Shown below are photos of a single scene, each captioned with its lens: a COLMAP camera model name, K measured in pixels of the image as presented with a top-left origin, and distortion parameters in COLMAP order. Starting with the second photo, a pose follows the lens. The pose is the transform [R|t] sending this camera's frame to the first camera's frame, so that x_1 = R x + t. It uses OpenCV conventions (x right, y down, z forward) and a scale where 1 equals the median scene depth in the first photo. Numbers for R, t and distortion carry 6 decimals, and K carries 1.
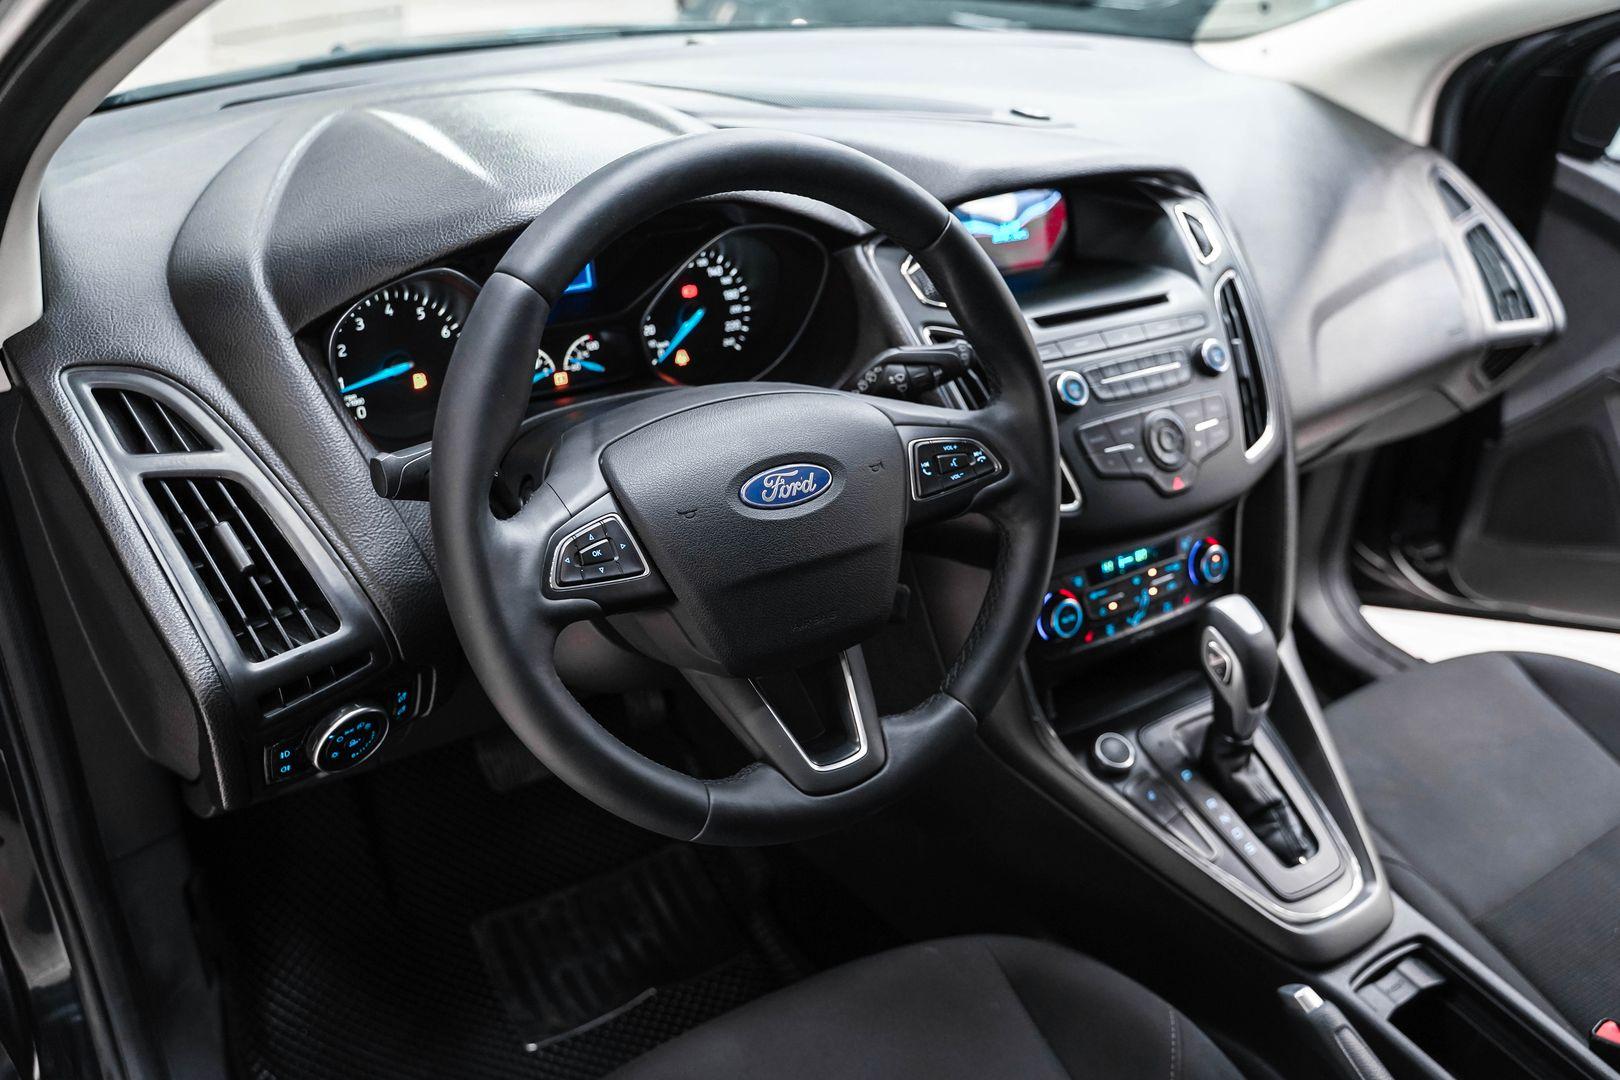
lens RADIAL K [[1361.1, 0, 799.9], [0, 1361.1, 542.0], [0, 0, 1]] dist [-0.094565, 0.039321]
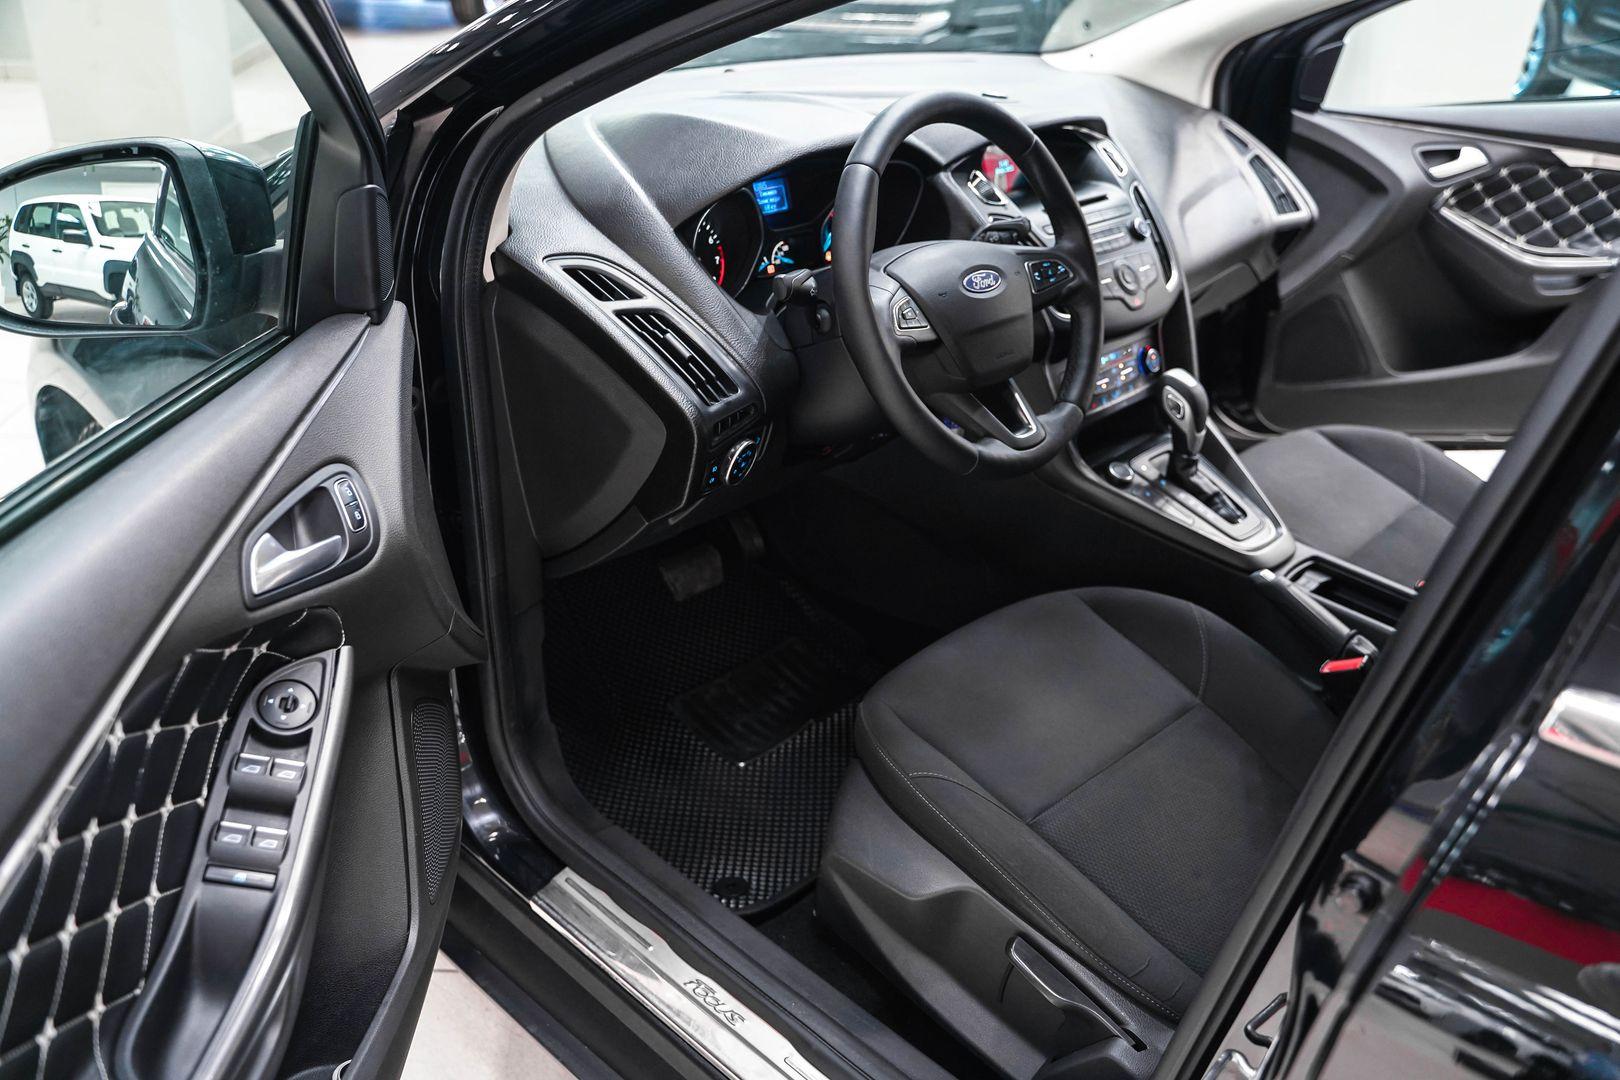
lens RADIAL K [[1361.1, 0, 807.5], [0, 1361.1, 550.7], [0, 0, 1]] dist [-0.094565, 0.039321]
pose [[0.973101, -0.128737, 0.191054, -0.454211], [0.135566, 0.990500, -0.023060, 0.234871], [-0.186271, 0.048340, 0.981309, -0.516613]]
